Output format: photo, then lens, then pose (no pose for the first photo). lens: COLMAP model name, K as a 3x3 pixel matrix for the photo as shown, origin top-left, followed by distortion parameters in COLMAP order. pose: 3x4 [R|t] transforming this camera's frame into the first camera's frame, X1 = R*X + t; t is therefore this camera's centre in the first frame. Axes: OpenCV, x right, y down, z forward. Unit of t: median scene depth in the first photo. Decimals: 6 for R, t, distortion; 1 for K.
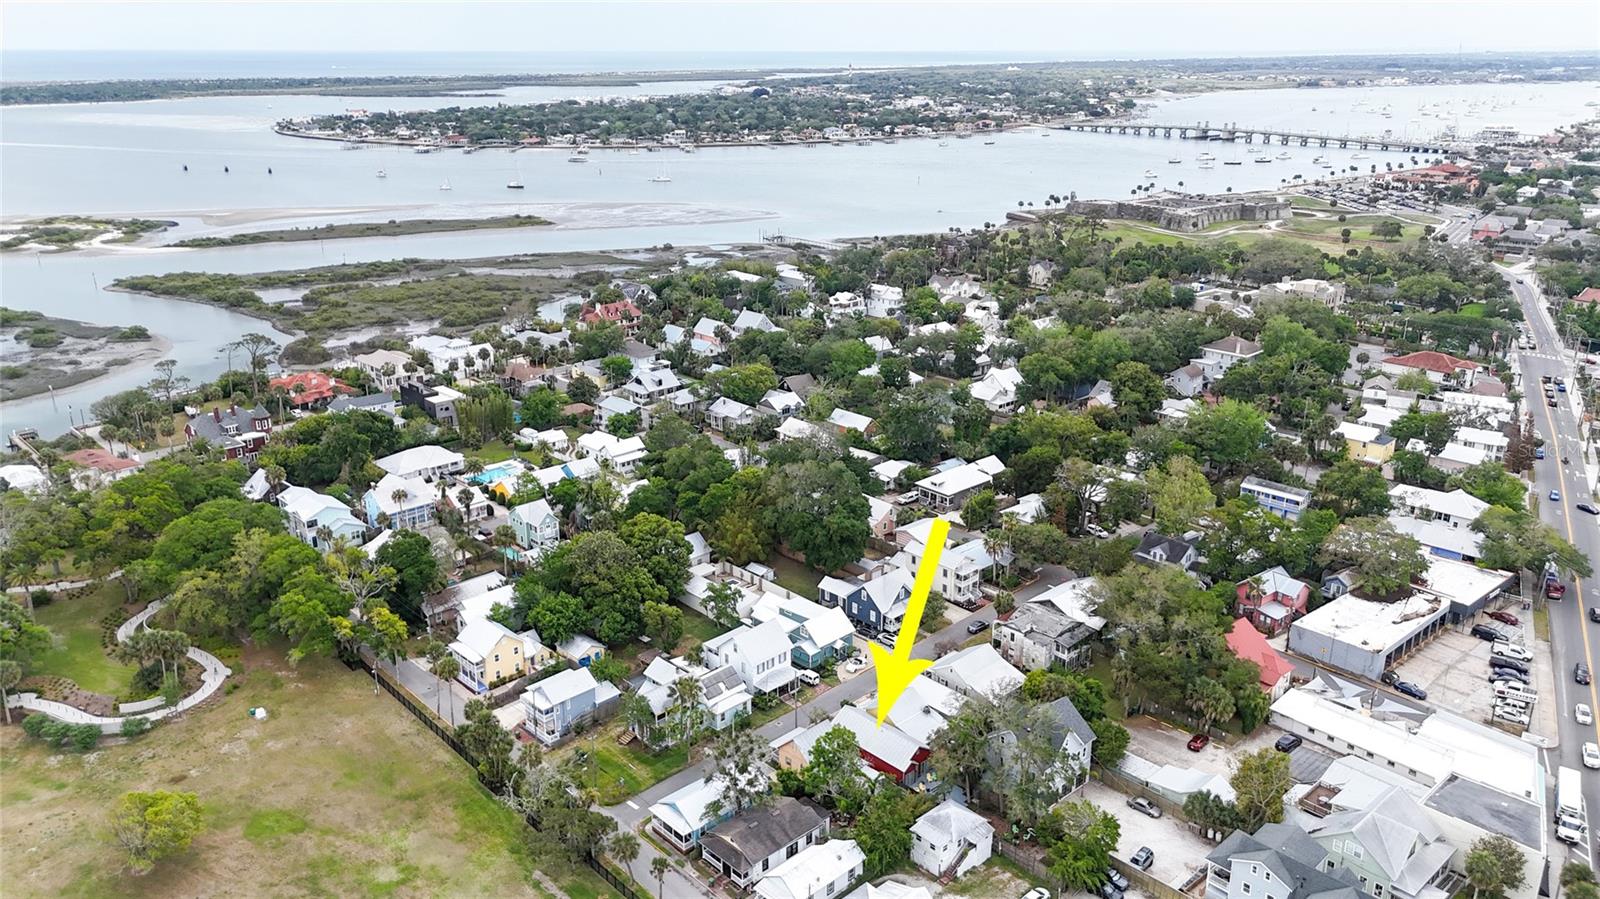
lens RADIAL K [[1174.1, 0, 800.4], [0, 1174.1, 448.8], [0, 0, 1]] dist [0.067224, -0.064662]
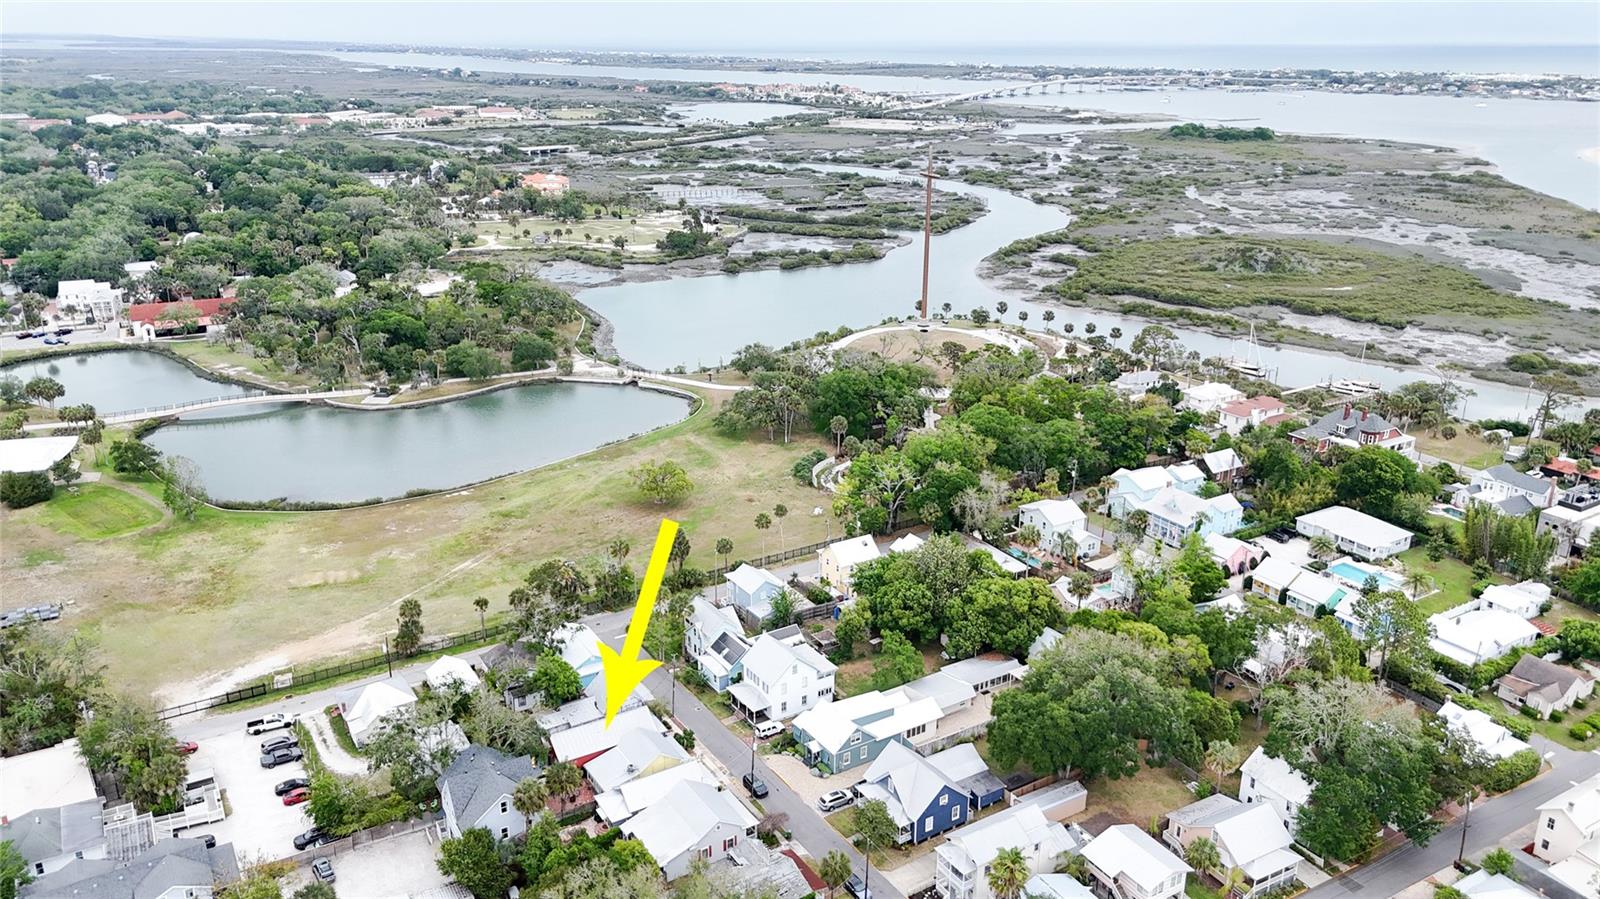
lens RADIAL K [[1174.1, 0, 804.5], [0, 1174.1, 461.7], [0, 0, 1]] dist [0.067224, -0.064662]
pose [[-0.207938, 0.333909, -0.919384, 0.418022], [-0.318372, 0.865642, 0.386398, -0.186737], [0.924879, 0.373052, -0.073693, 0.555217]]
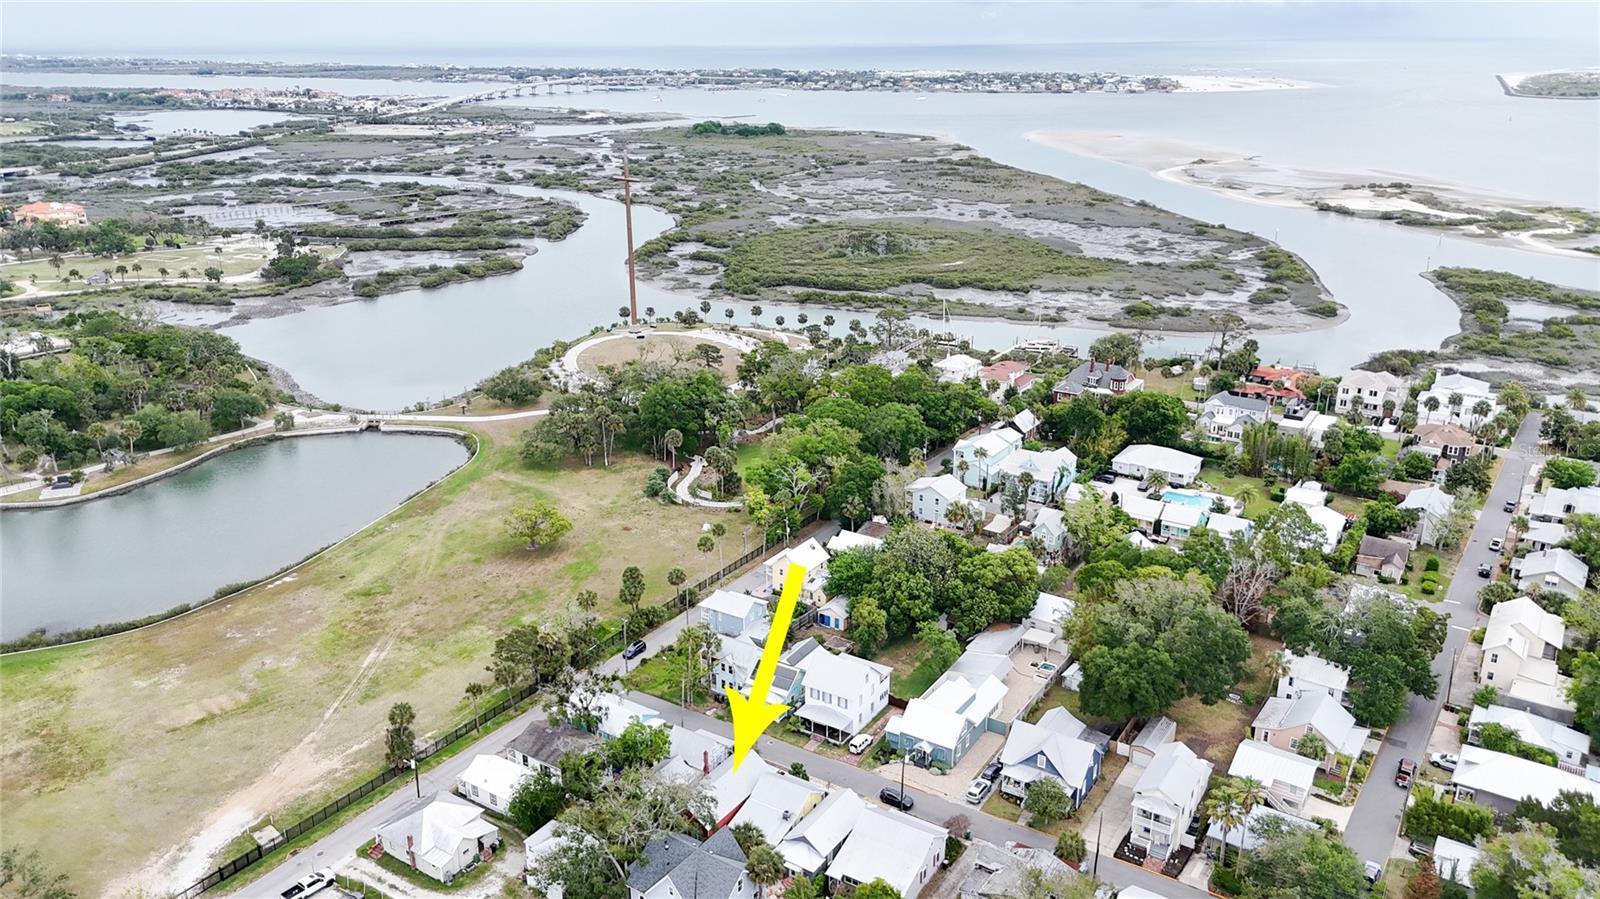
lens RADIAL K [[1174.1, 0, 804.5], [0, 1174.1, 454.0], [0, 0, 1]] dist [0.067224, -0.064662]
pose [[0.229540, 0.326539, -0.916888, 0.407176], [-0.313196, 0.916717, 0.248070, -0.117421], [0.921531, 0.230224, 0.312694, 0.345618]]
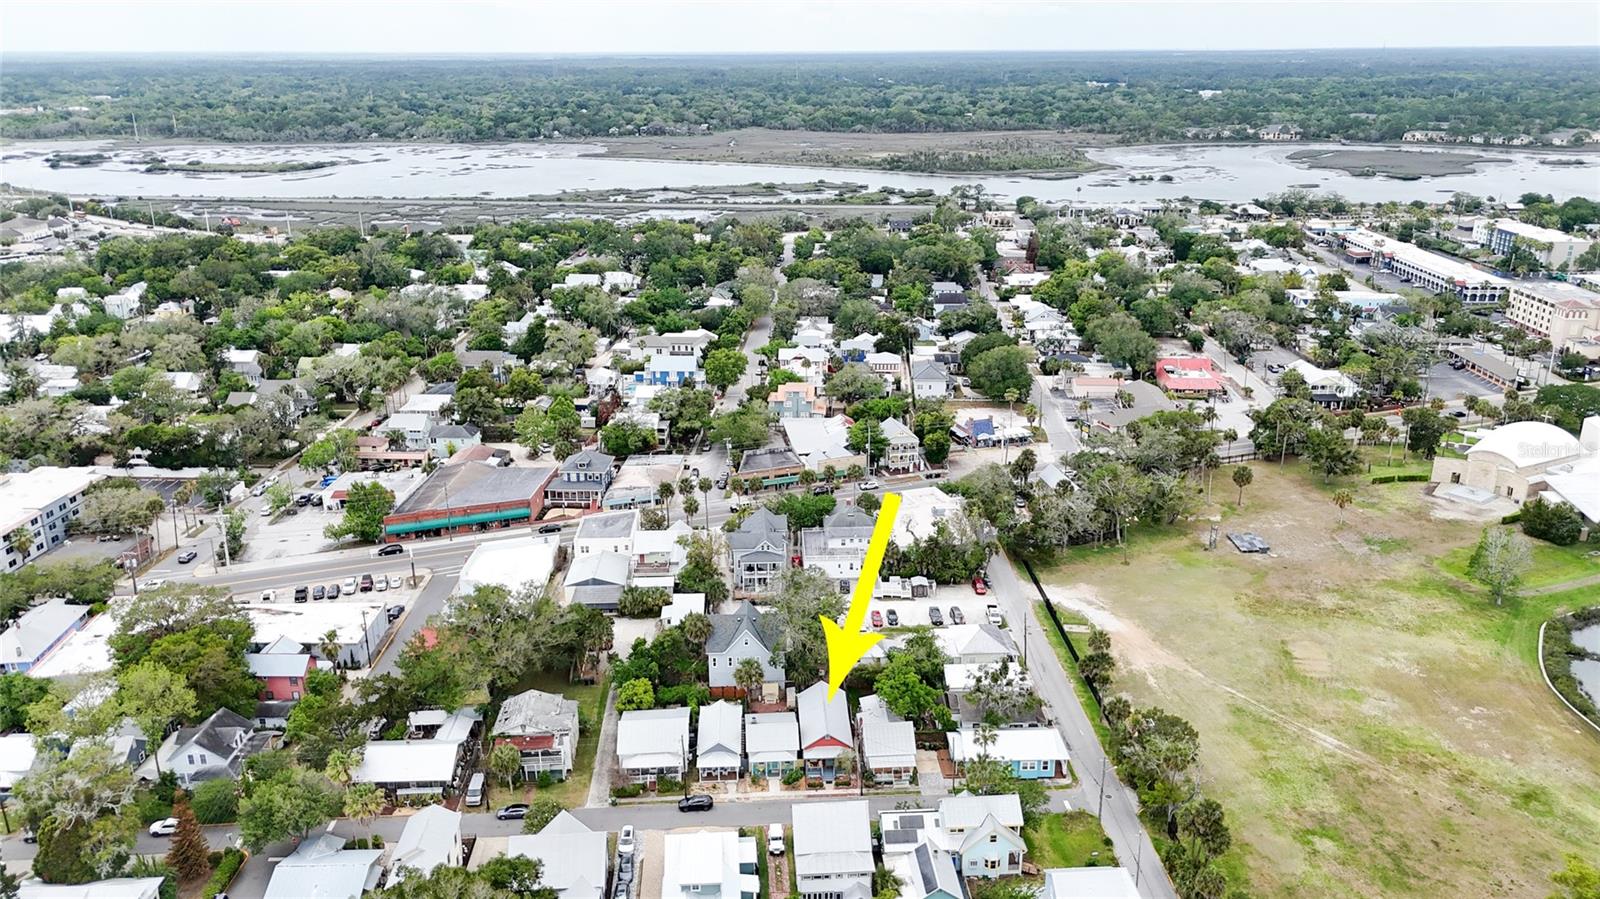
lens RADIAL K [[1174.1, 0, 800.8], [0, 1174.1, 448.6], [0, 0, 1]] dist [0.067224, -0.064662]
pose [[-0.756599, -0.207765, 0.619994, -0.242260], [0.214752, 0.816626, 0.535727, -0.241368], [-0.617608, 0.538475, -0.573241, 0.713434]]
